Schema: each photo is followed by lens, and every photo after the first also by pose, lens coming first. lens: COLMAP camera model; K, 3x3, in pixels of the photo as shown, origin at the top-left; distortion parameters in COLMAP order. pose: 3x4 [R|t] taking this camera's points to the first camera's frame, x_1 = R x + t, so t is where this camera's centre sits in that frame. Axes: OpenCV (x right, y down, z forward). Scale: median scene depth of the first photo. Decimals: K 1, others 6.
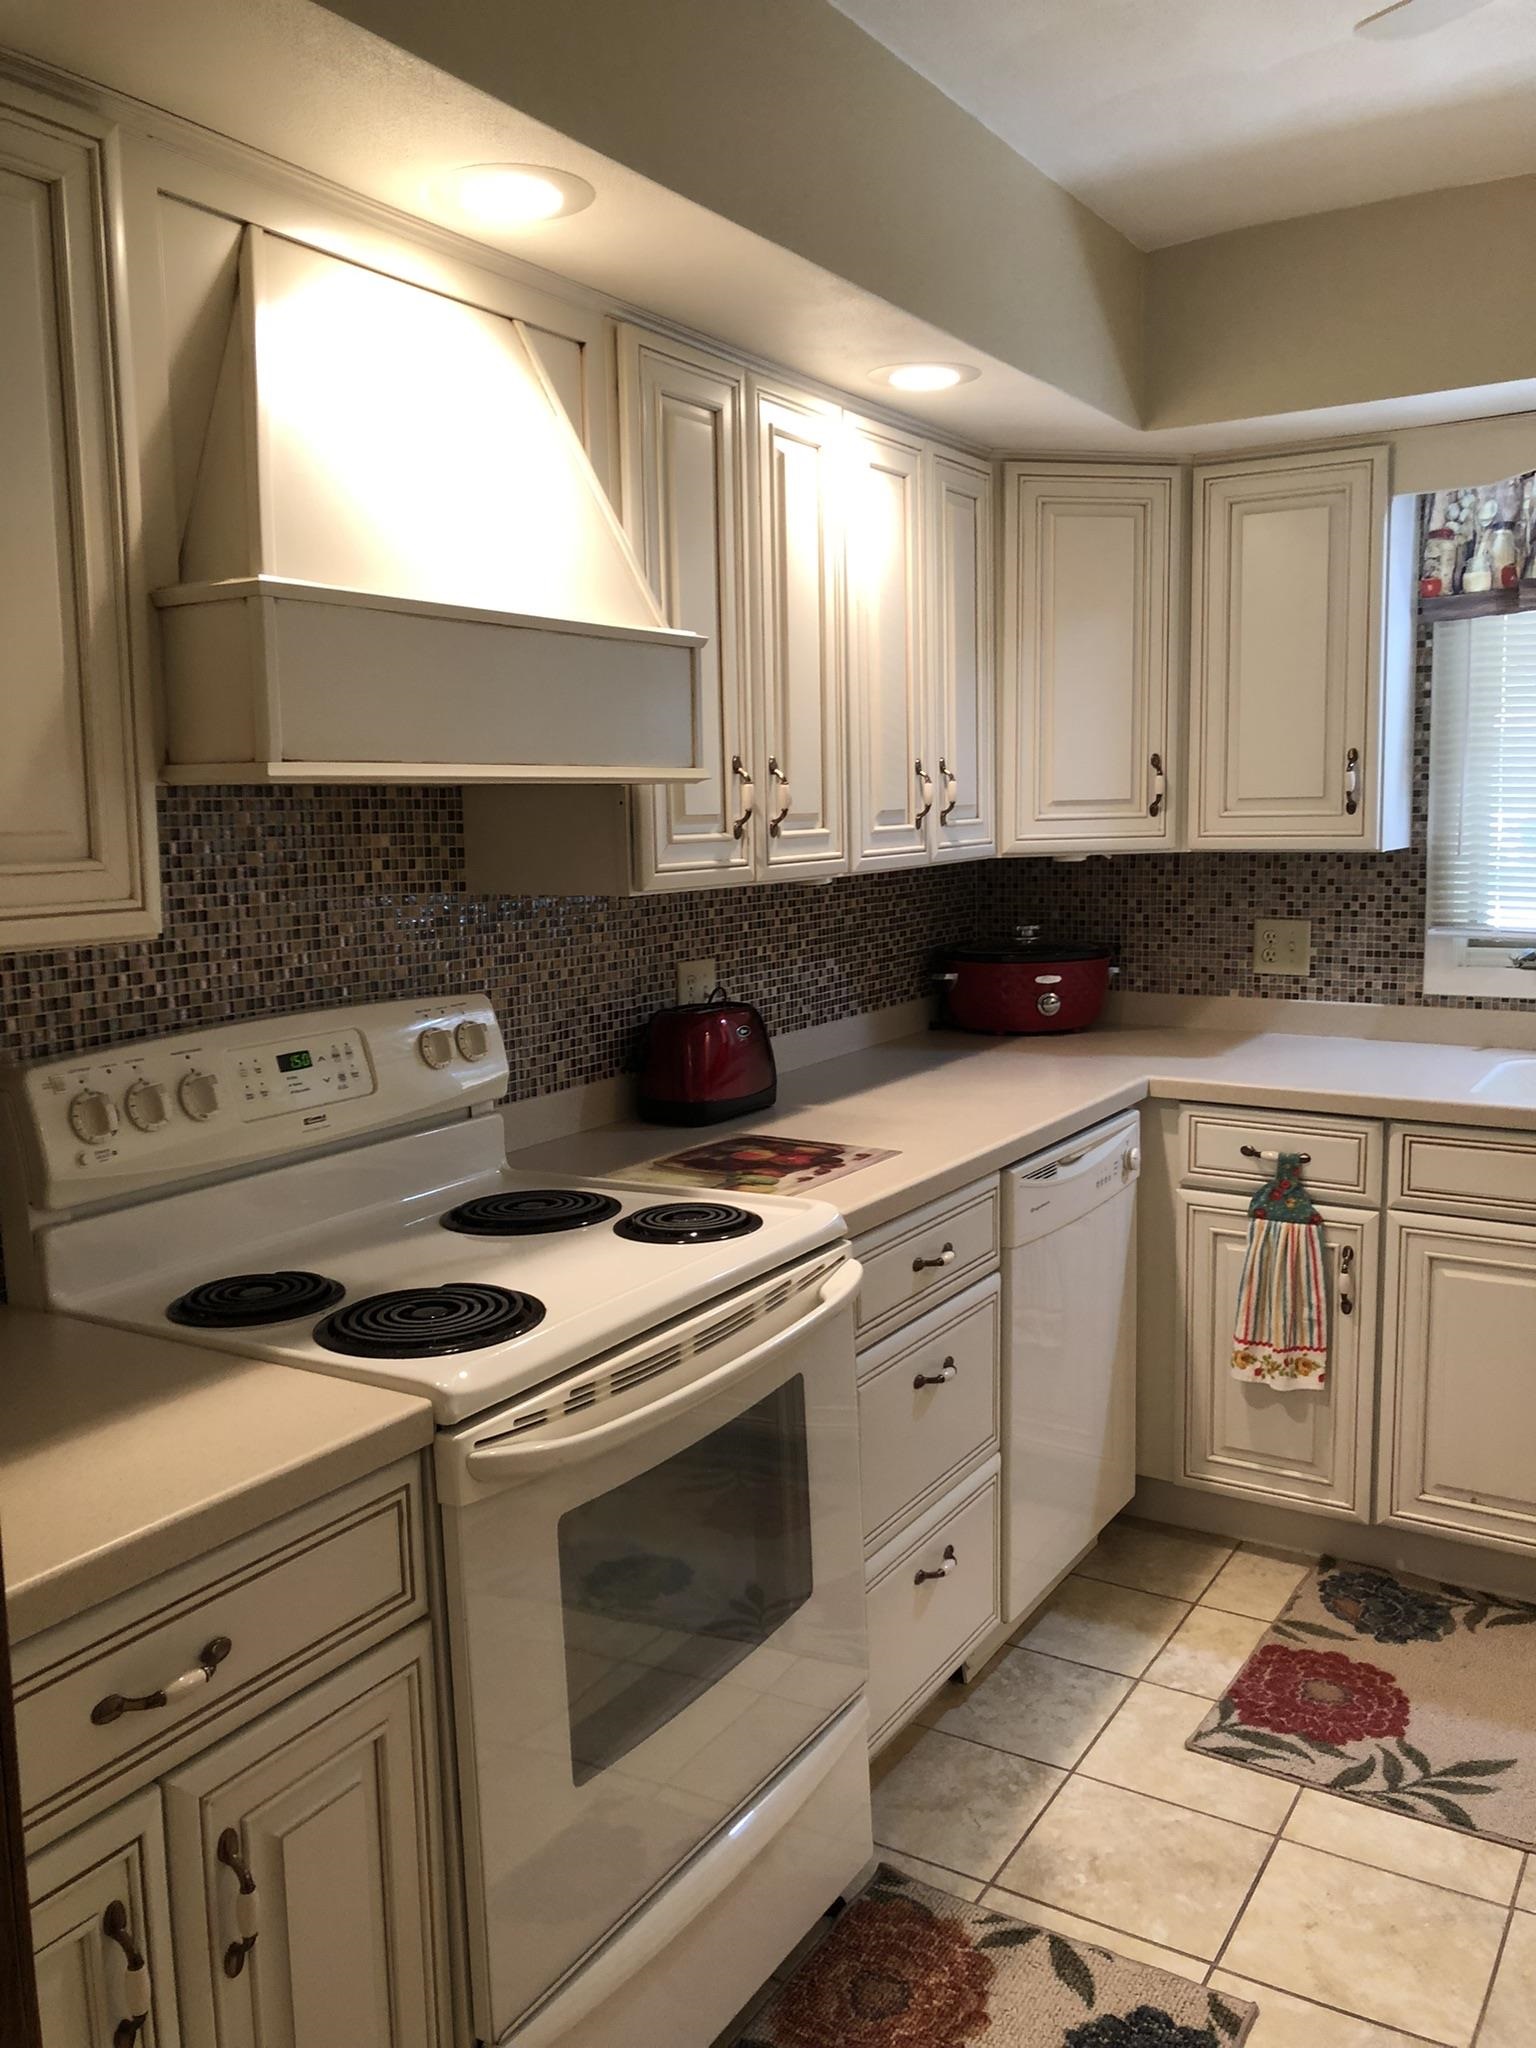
lens RADIAL K [[1671.8, 0, 766.5], [0, 1671.8, 1016.6], [0, 0, 1]] dist [0.029000, -0.040273]
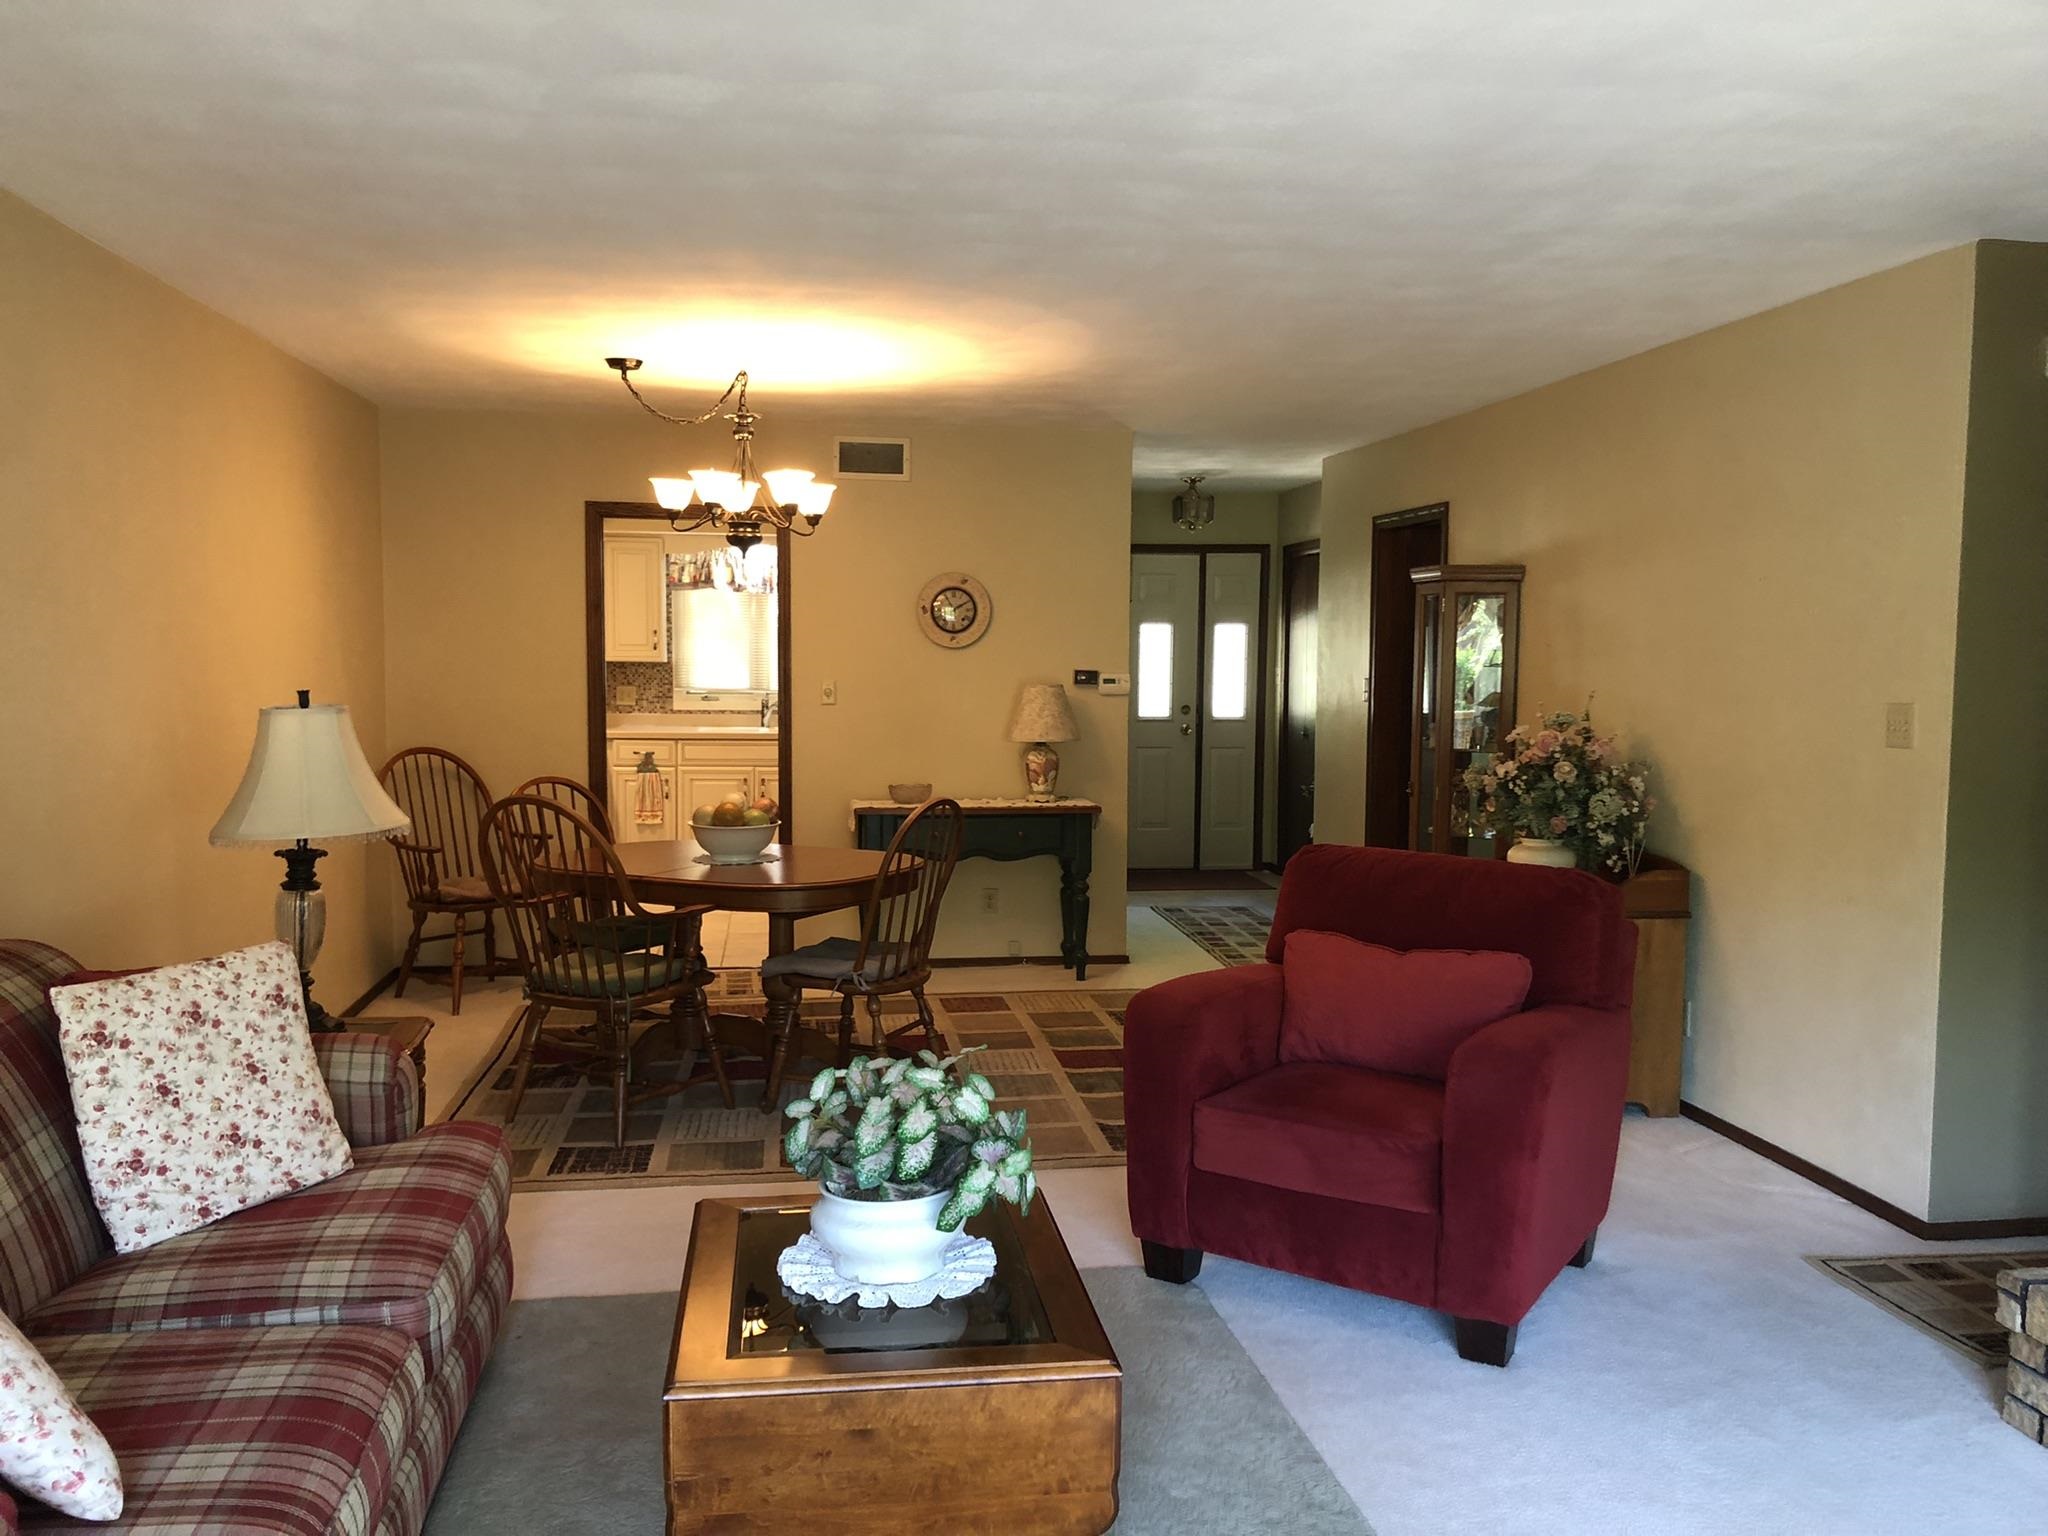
lens RADIAL K [[1671.8, 0, 1002.6], [0, 1671.8, 777.0], [0, 0, 1]] dist [0.029000, -0.040273]
pose [[0.775568, -0.027031, 0.630685, -1.266637], [0.061591, 0.997556, -0.032985, 0.292374], [-0.628252, 0.064426, 0.775338, -2.052432]]
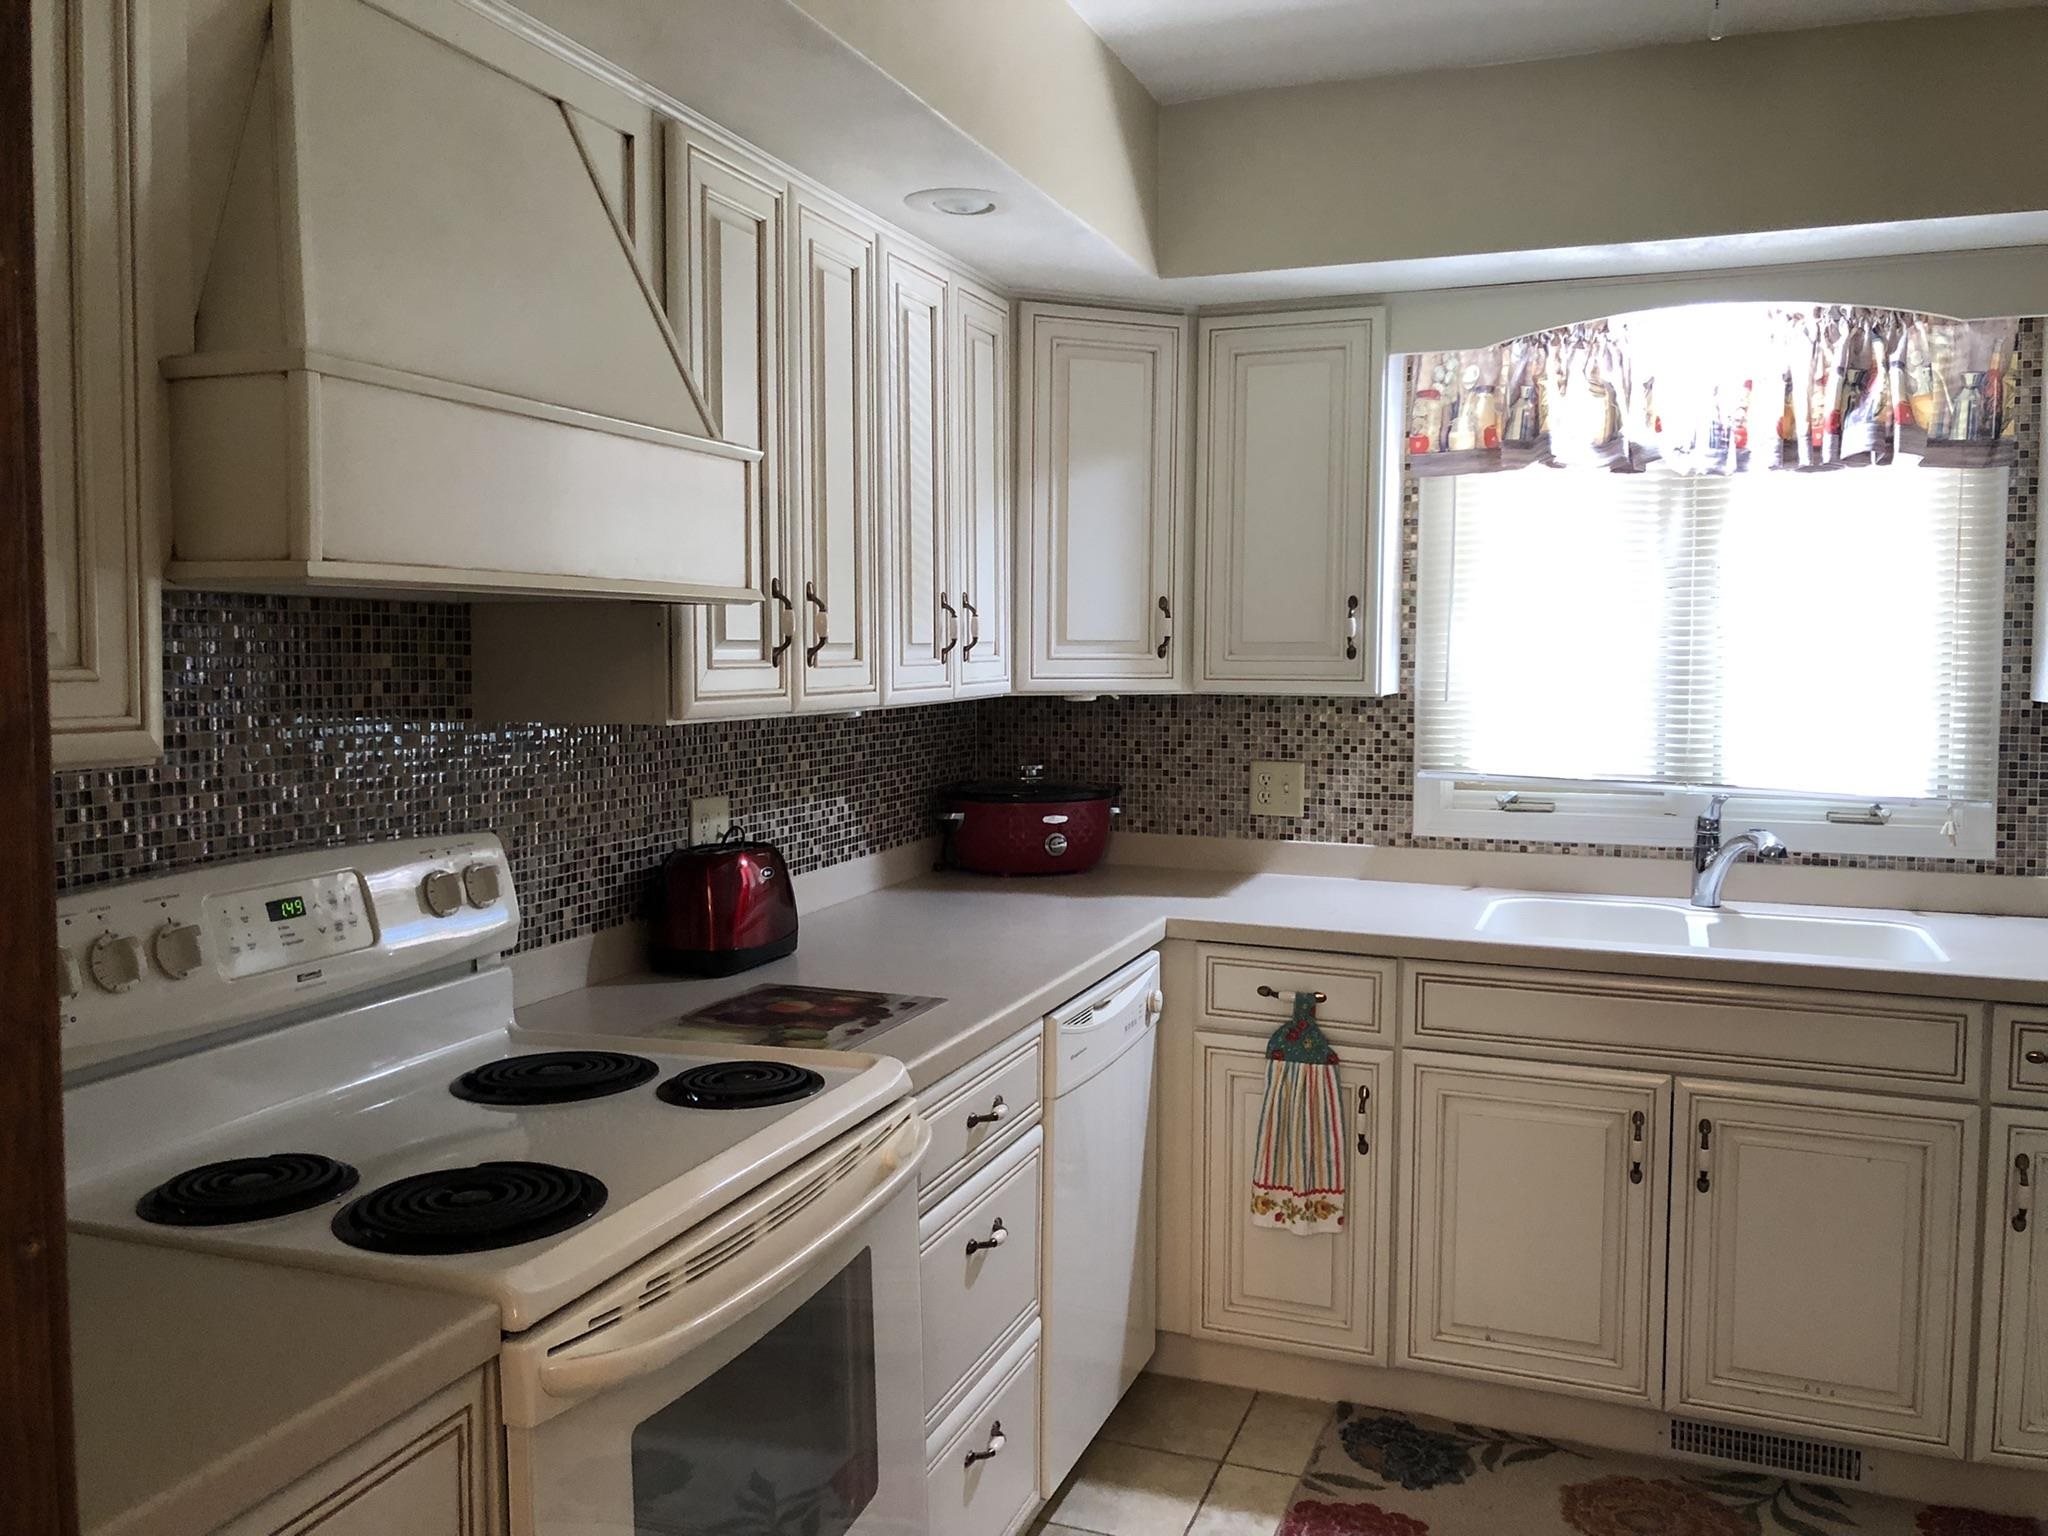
lens RADIAL K [[1671.8, 0, 1011.5], [0, 1671.8, 756.0], [0, 0, 1]] dist [0.029000, -0.040273]
pose [[0.981065, 0.009791, 0.193429, -0.057802], [0.002324, 0.998054, -0.062307, 0.001841], [-0.193663, 0.061577, 0.979134, 0.047362]]
